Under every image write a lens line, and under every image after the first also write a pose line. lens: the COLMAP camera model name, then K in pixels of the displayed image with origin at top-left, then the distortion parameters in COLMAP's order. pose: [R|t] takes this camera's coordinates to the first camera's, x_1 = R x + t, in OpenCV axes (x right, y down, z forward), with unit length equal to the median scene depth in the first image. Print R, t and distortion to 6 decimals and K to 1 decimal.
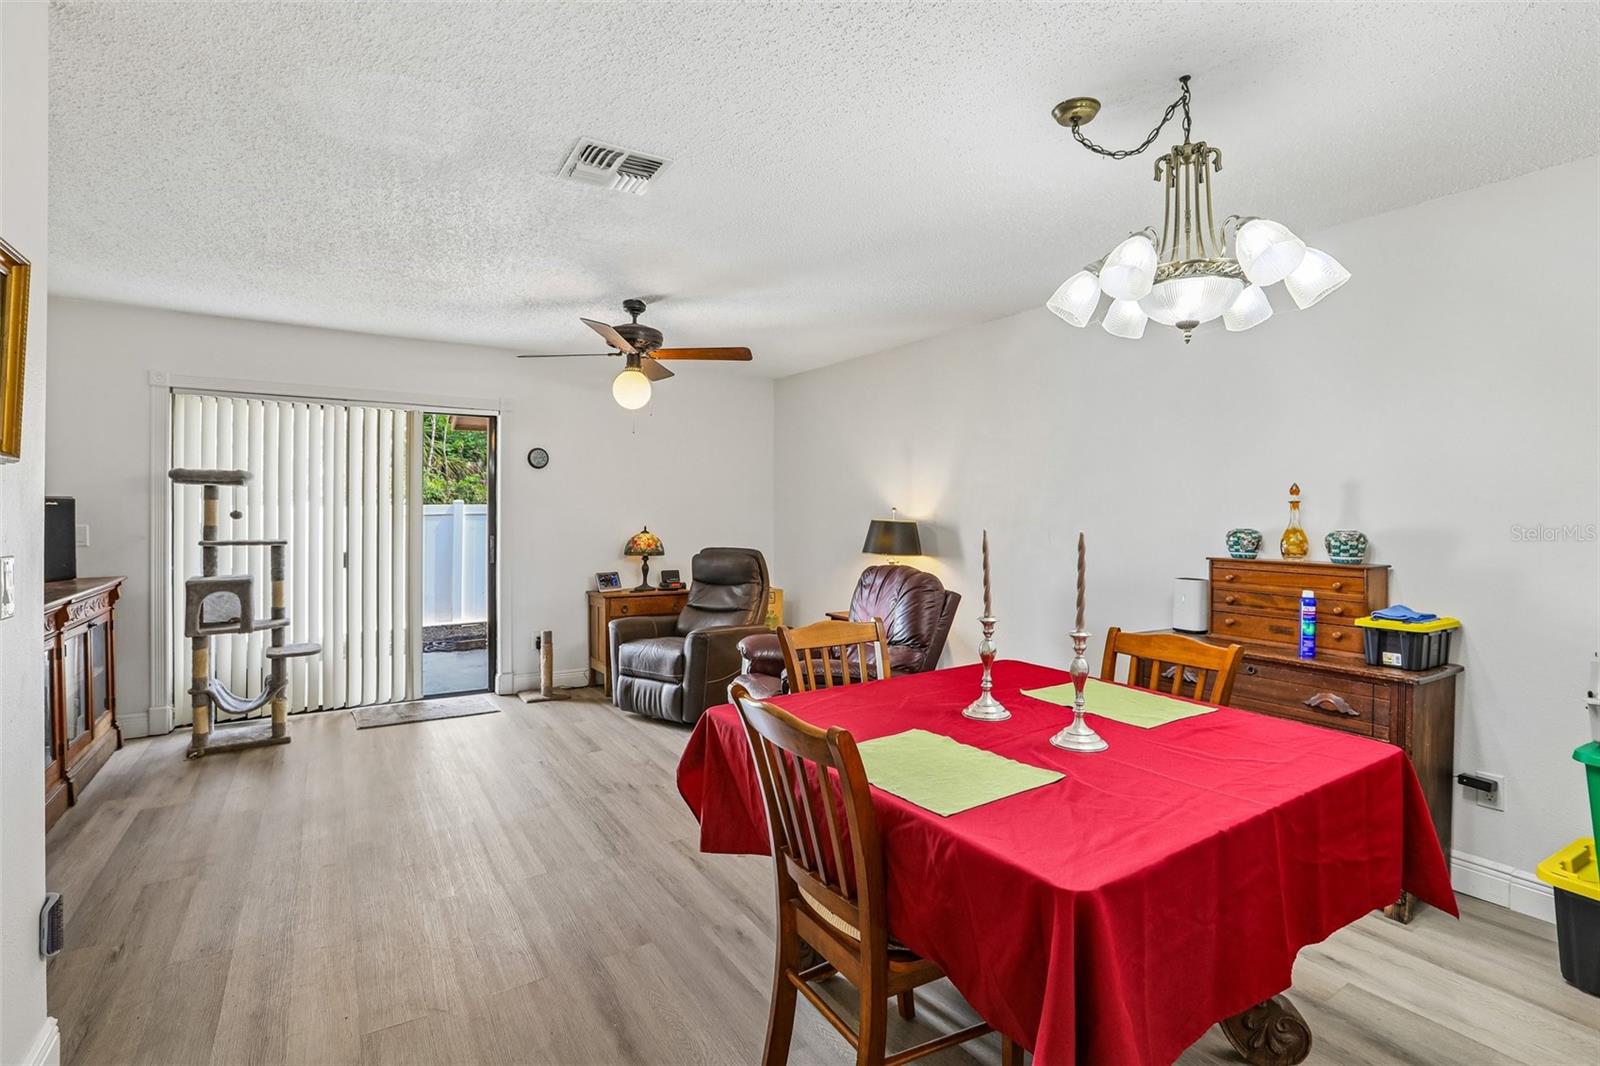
lens RADIAL K [[744.1, 0, 811.5], [0, 744.1, 519.1], [0, 0, 1]] dist [-0.050780, 0.014575]
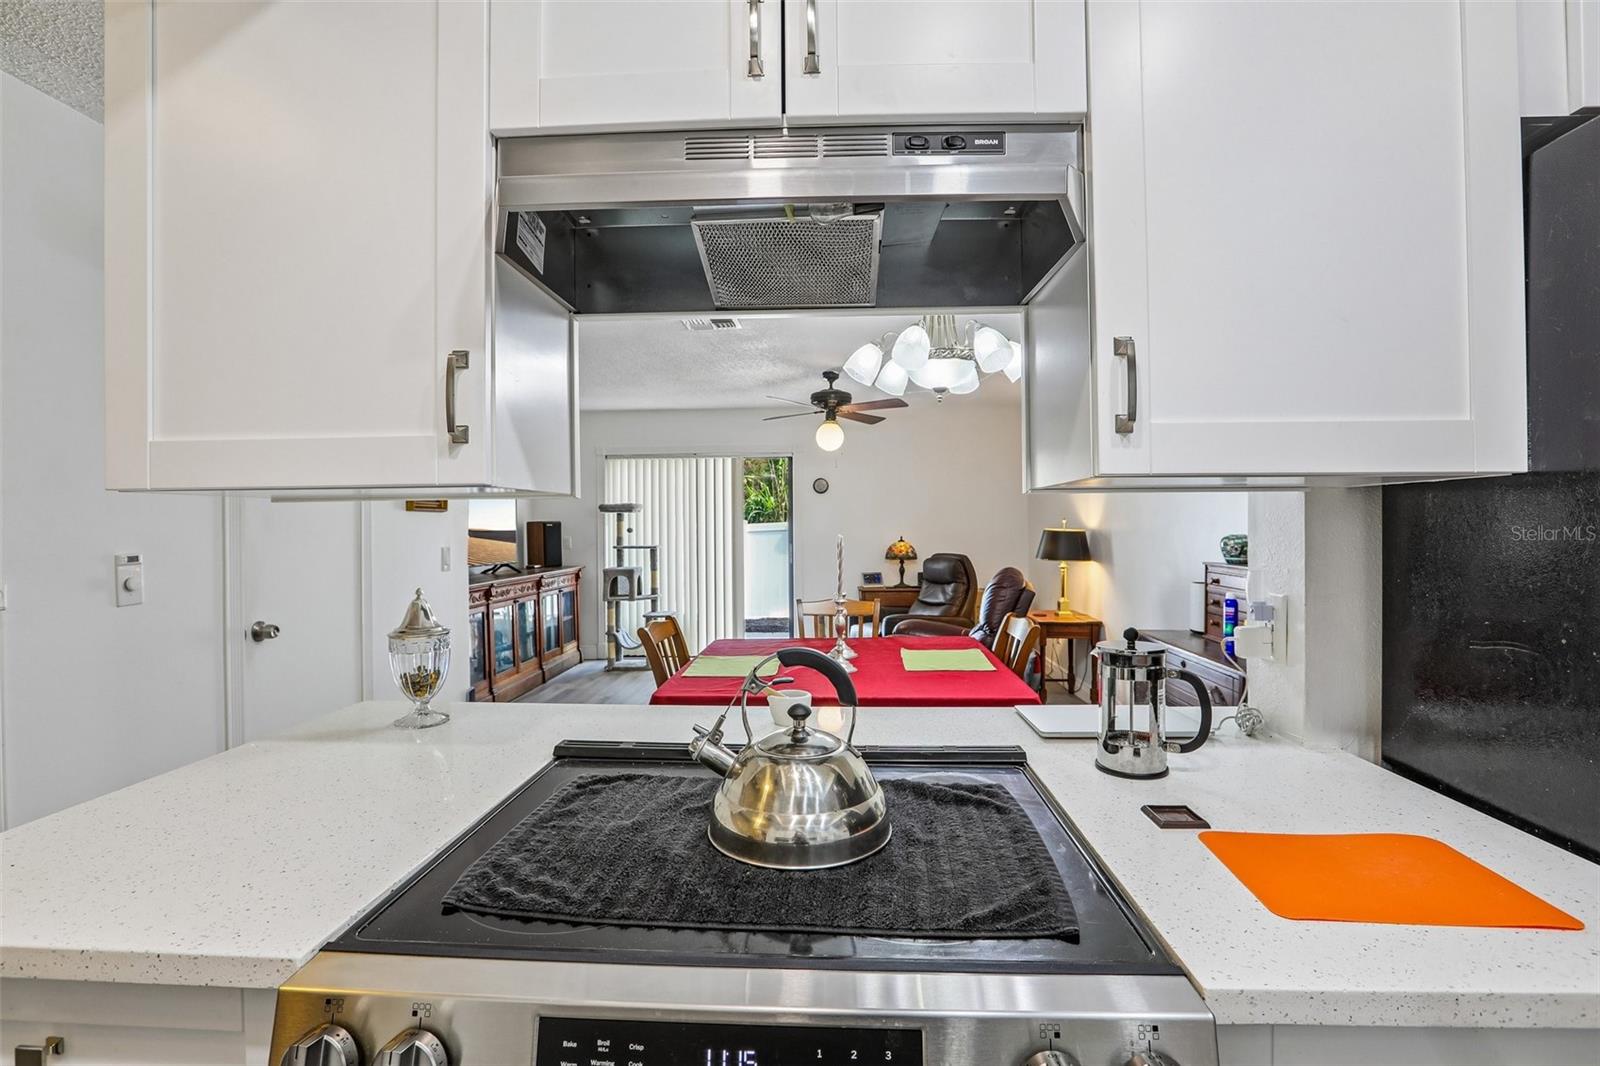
lens RADIAL K [[744.1, 0, 819.2], [0, 744.1, 525.4], [0, 0, 1]] dist [-0.050780, 0.014575]
pose [[0.820285, -0.012794, -0.571812, 0.533502], [0.008361, 0.999911, -0.010378, 0.004342], [0.571894, 0.003732, 0.820319, -0.146227]]
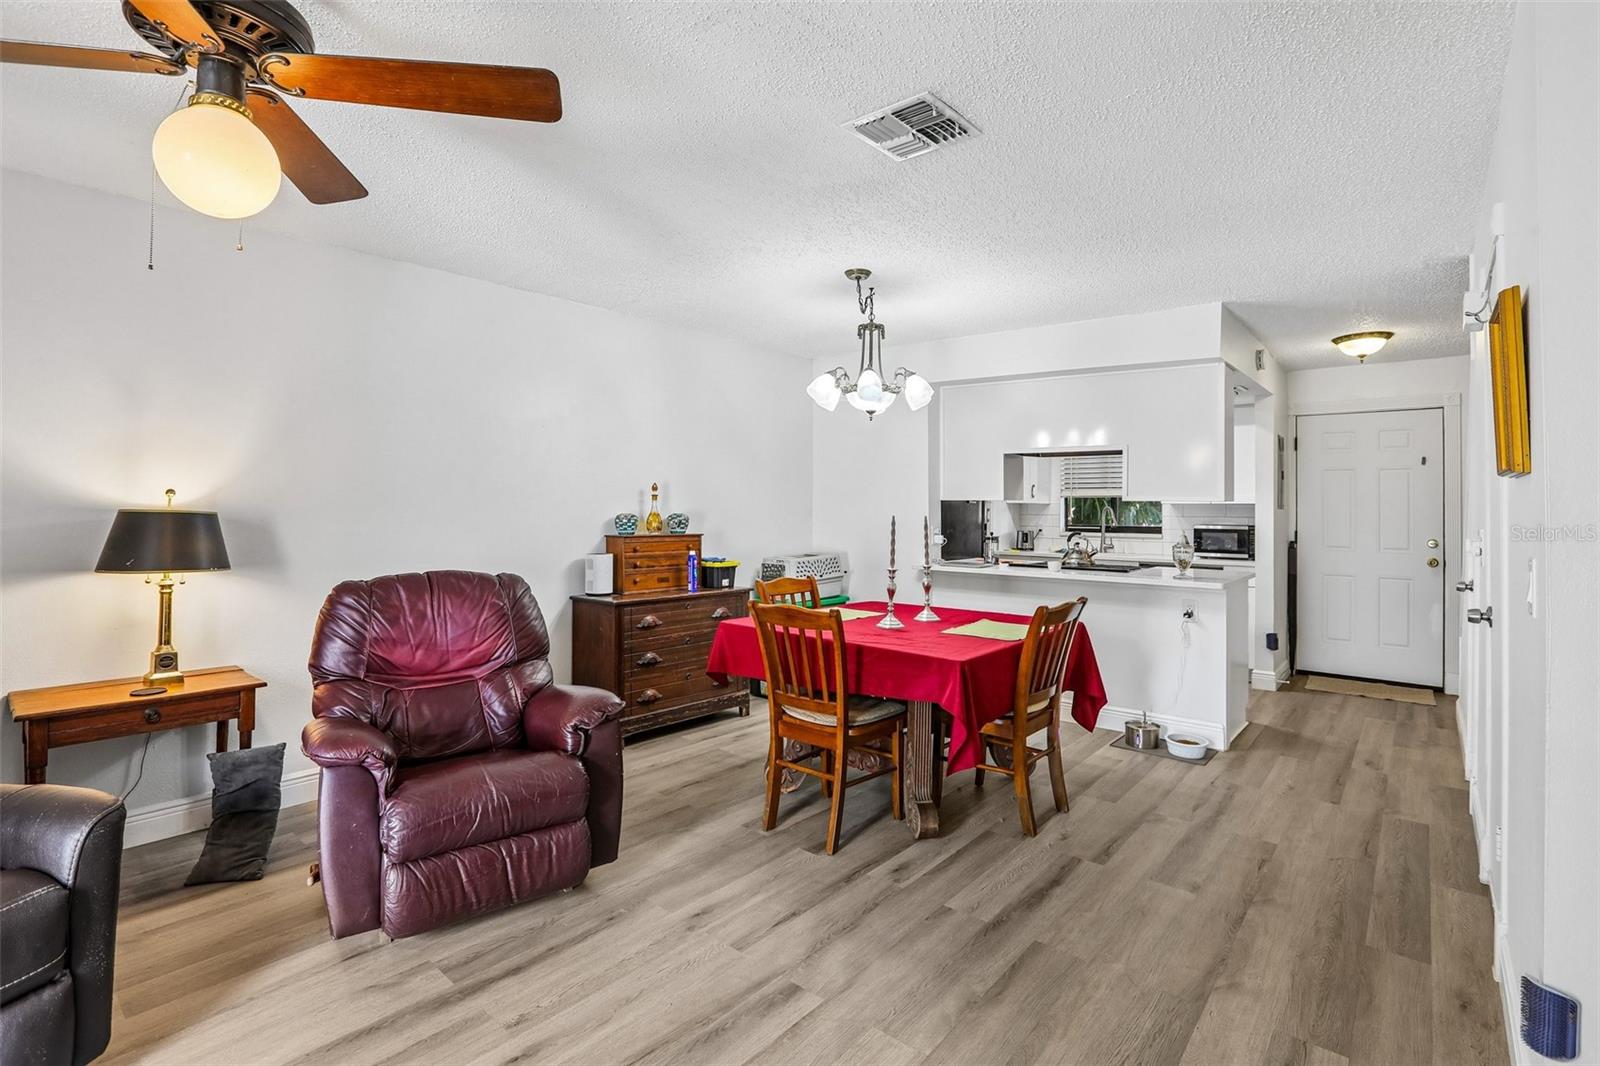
lens RADIAL K [[744.1, 0, 792.9], [0, 744.1, 495.7], [0, 0, 1]] dist [-0.050780, 0.014575]
pose [[-0.268492, 0.009521, 0.963235, -0.654069], [-0.000117, 0.999951, -0.009917, -0.005678], [-0.963282, -0.002776, -0.268477, 0.820402]]
